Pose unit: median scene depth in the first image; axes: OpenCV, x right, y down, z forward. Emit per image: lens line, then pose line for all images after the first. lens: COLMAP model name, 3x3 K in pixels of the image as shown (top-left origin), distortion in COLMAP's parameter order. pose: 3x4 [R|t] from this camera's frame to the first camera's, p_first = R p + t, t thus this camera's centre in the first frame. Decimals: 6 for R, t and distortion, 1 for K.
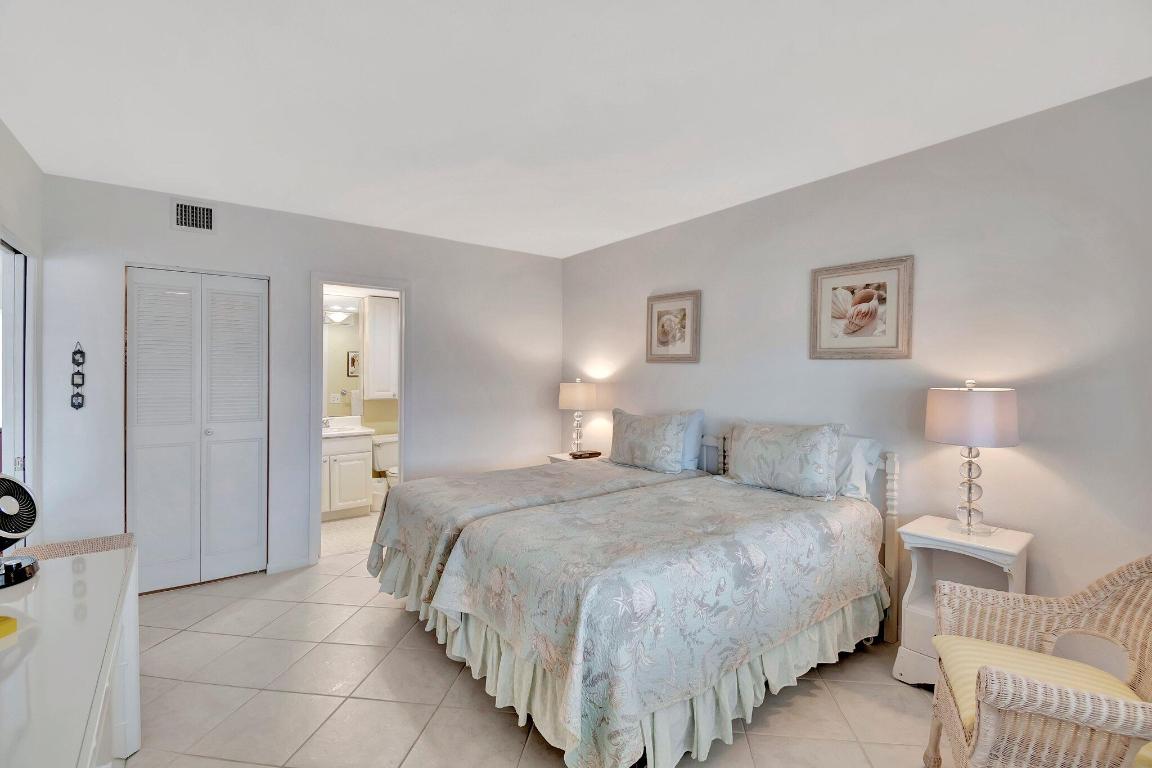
lens RADIAL K [[524.3, 0, 571.4], [0, 524.3, 383.5], [0, 0, 1]] dist [-0.000836, -0.000163]
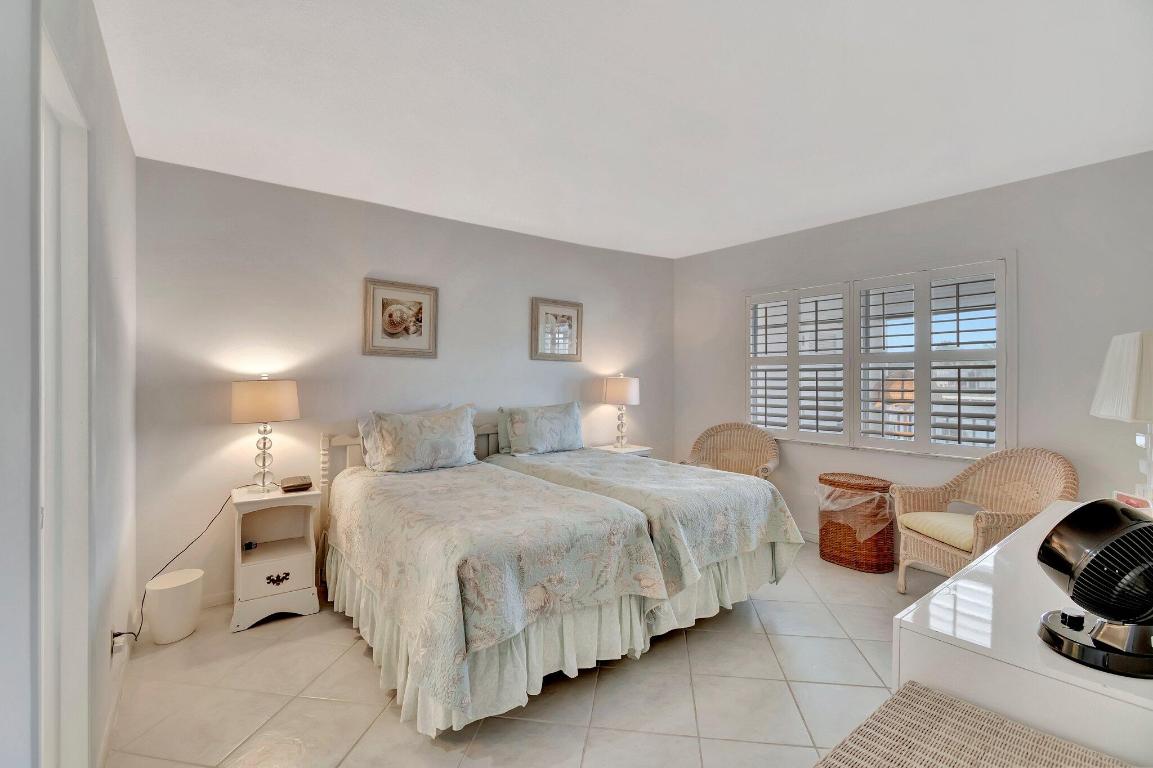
lens RADIAL K [[524.8, 0, 571.9], [0, 524.8, 383.5], [0, 0, 1]] dist [-0.000836, -0.000163]
pose [[-0.029340, -0.012430, 0.999492, -0.773228], [0.017471, 0.999764, 0.012946, 0.001071], [-0.999417, 0.017842, -0.029116, 0.749250]]
